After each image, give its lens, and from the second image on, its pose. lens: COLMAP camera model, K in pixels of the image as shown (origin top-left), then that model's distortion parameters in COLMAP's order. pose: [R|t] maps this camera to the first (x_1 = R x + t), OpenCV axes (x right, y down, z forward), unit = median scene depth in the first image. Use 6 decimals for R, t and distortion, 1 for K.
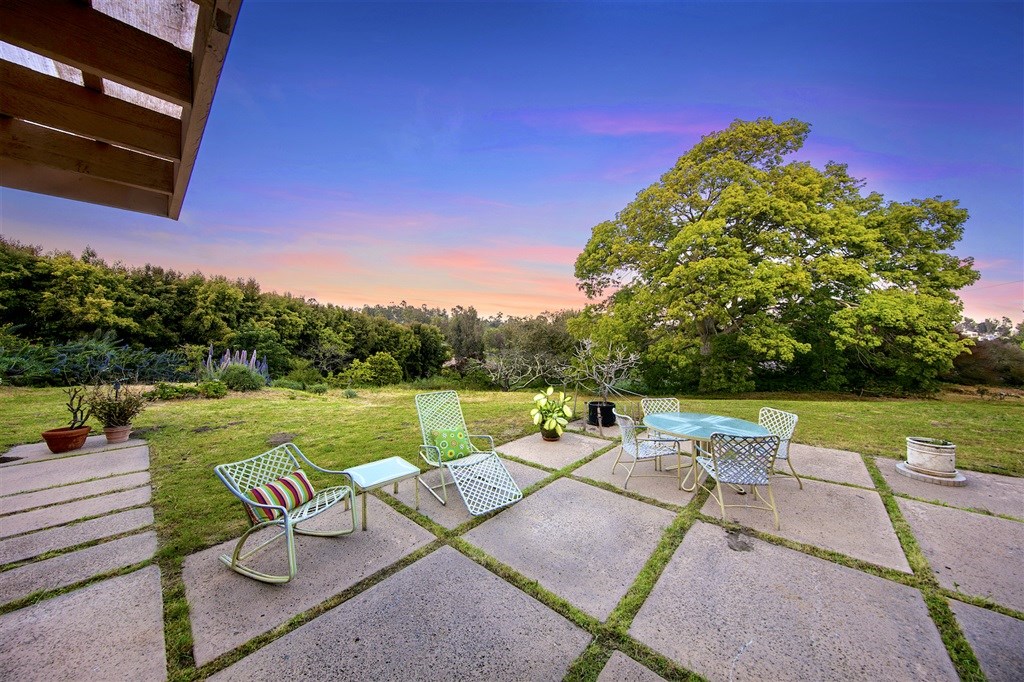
lens RADIAL K [[326.6, 0, 516.0], [0, 326.6, 340.8], [0, 0, 1]] dist [0.006299, -0.003860]
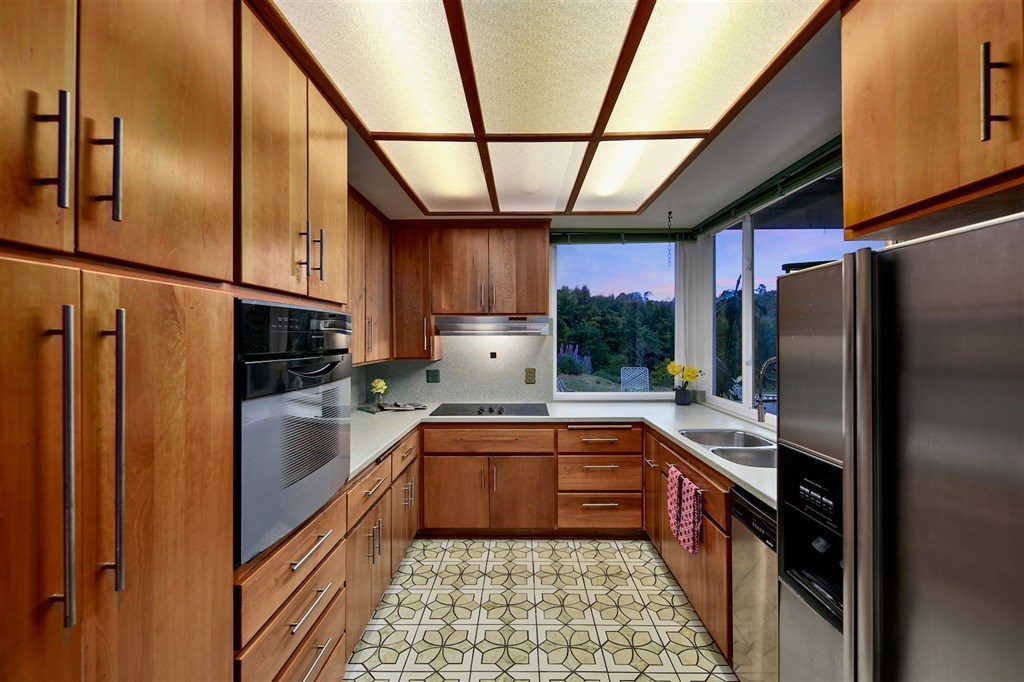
lens RADIAL K [[398.5, 0, 515.4], [0, 398.5, 337.9], [0, 0, 1]] dist [0.006979, -0.000163]
pose [[0.646261, 0.005481, -0.763097, 0.117883], [-0.009196, 0.999958, -0.000605, 0.002247], [0.763061, 0.007409, 0.646284, -0.100598]]
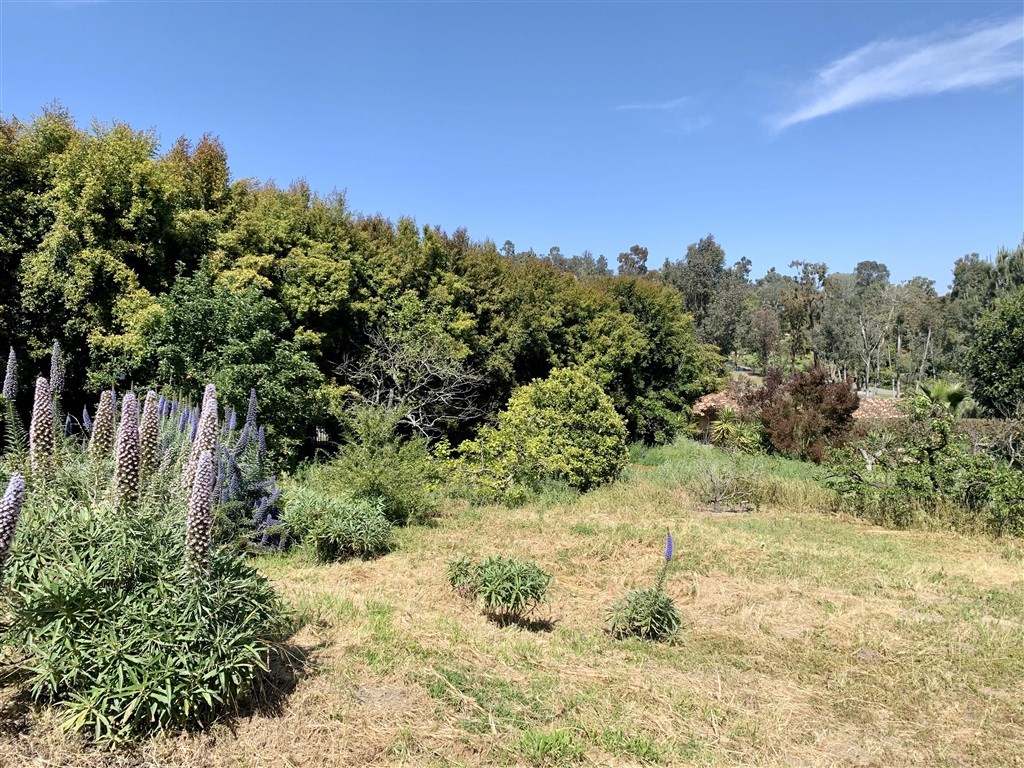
lens RADIAL K [[797.6, 0, 512.0], [0, 797.6, 384.0], [0, 0, 1]] dist [-0.002284, -0.001810]
pose [[0.946194, 0.014899, -0.323258, -0.286773], [0.005714, 0.998015, 0.062722, 0.002562], [0.323550, -0.061194, 0.944230, 0.370489]]
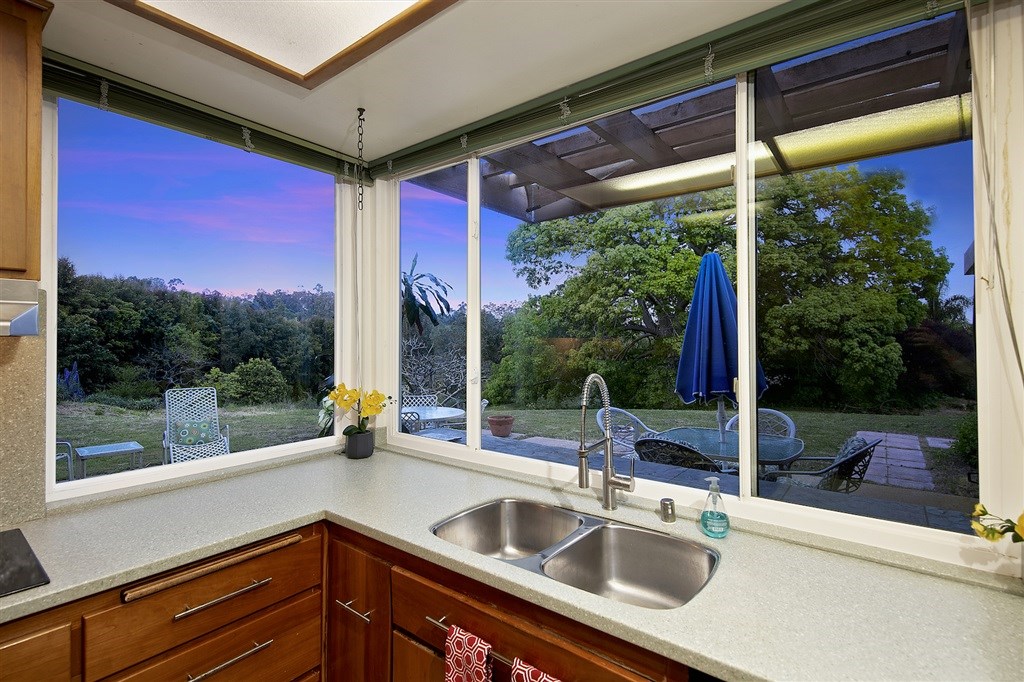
lens RADIAL K [[477.6, 0, 512.4], [0, 477.6, 337.4], [0, 0, 1]] dist [0.005894, -0.000268]
pose [[0.998447, 0.005686, 0.055426, 0.114994], [-0.004841, 0.999870, -0.015376, 0.002225], [-0.055506, 0.015084, 0.998344, -0.098171]]
